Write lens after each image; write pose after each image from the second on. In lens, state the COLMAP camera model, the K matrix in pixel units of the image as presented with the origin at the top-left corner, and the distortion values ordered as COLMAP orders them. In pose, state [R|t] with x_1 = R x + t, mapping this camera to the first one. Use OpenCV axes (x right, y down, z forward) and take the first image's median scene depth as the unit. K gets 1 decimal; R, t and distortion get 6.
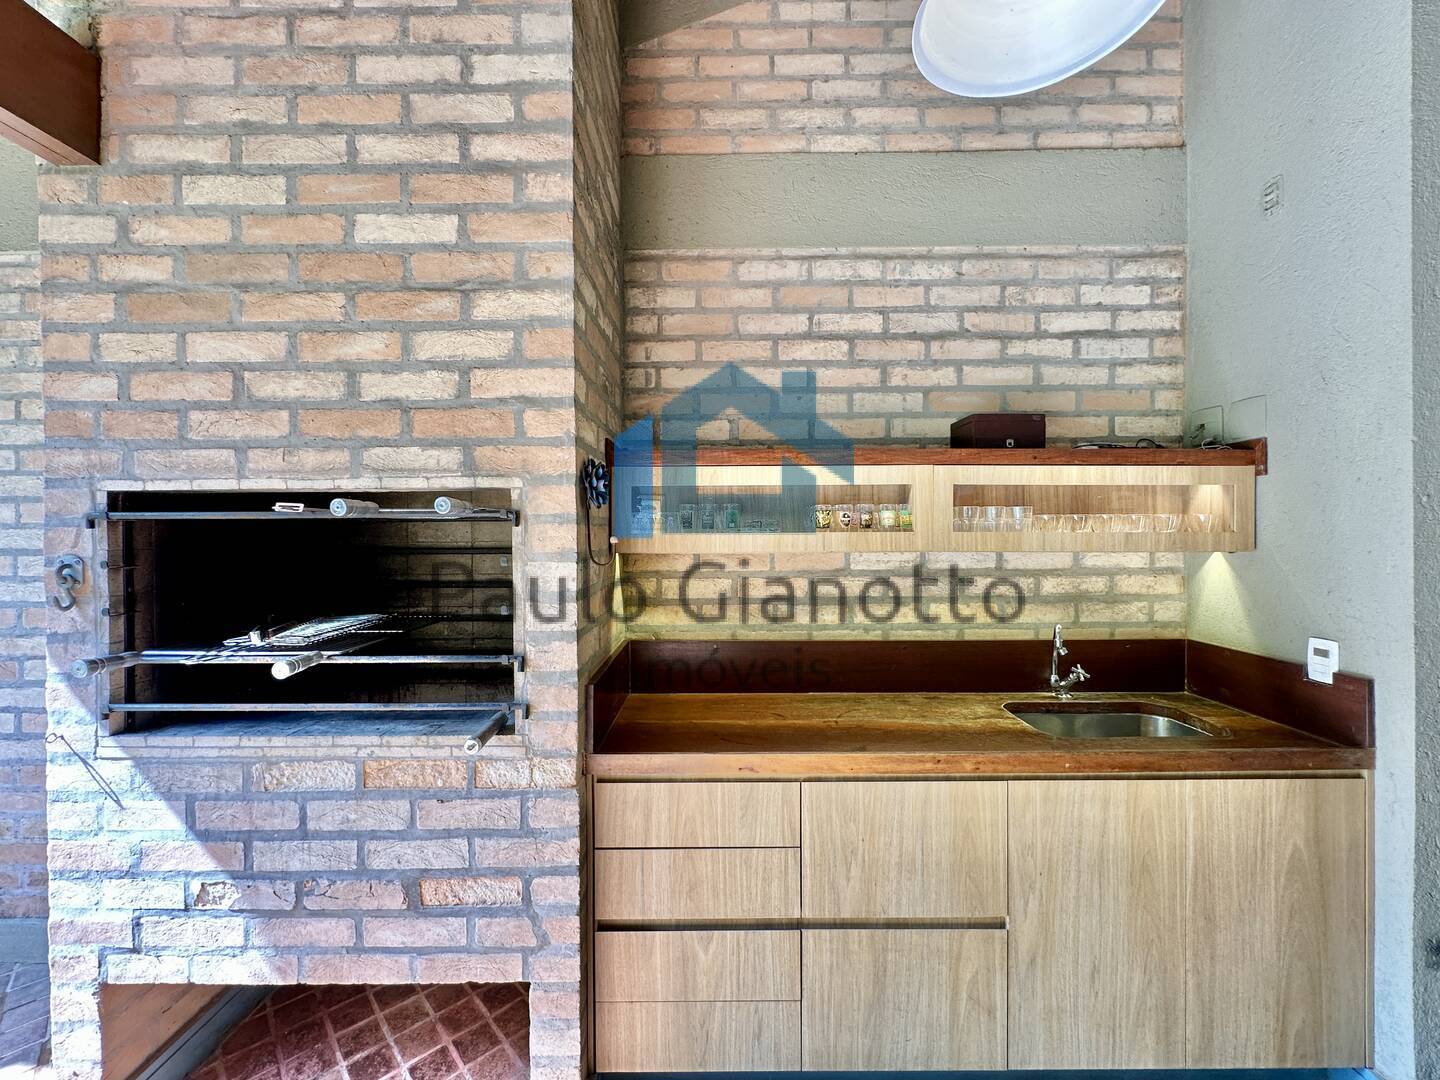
lens RADIAL K [[578.4, 0, 720.4], [0, 578.4, 538.2], [0, 0, 1]] dist [-0.000644, -0.000138]
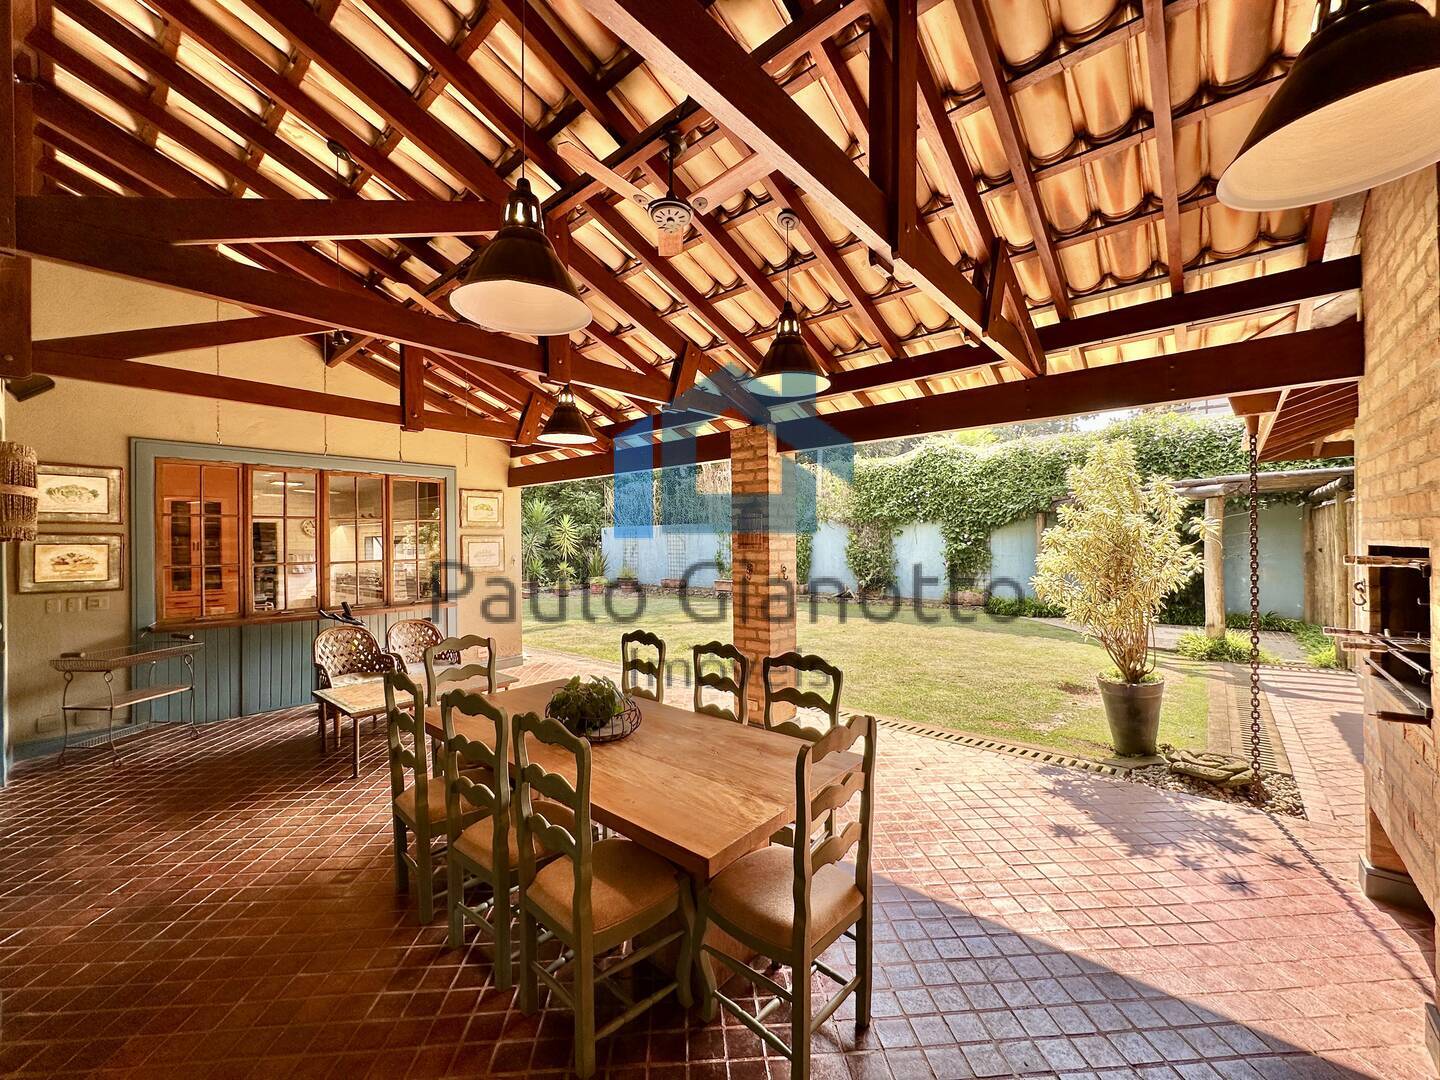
lens RADIAL K [[563.2, 0, 720.0], [0, 563.2, 540.0], [0, 0, 1]] dist [-0.013089, -0.000080]
pose [[-0.649829, 0.011090, -0.760000, 1.693356], [0.001718, 0.999912, 0.013122, -0.132381], [0.760079, 0.007221, -0.649791, 0.573479]]
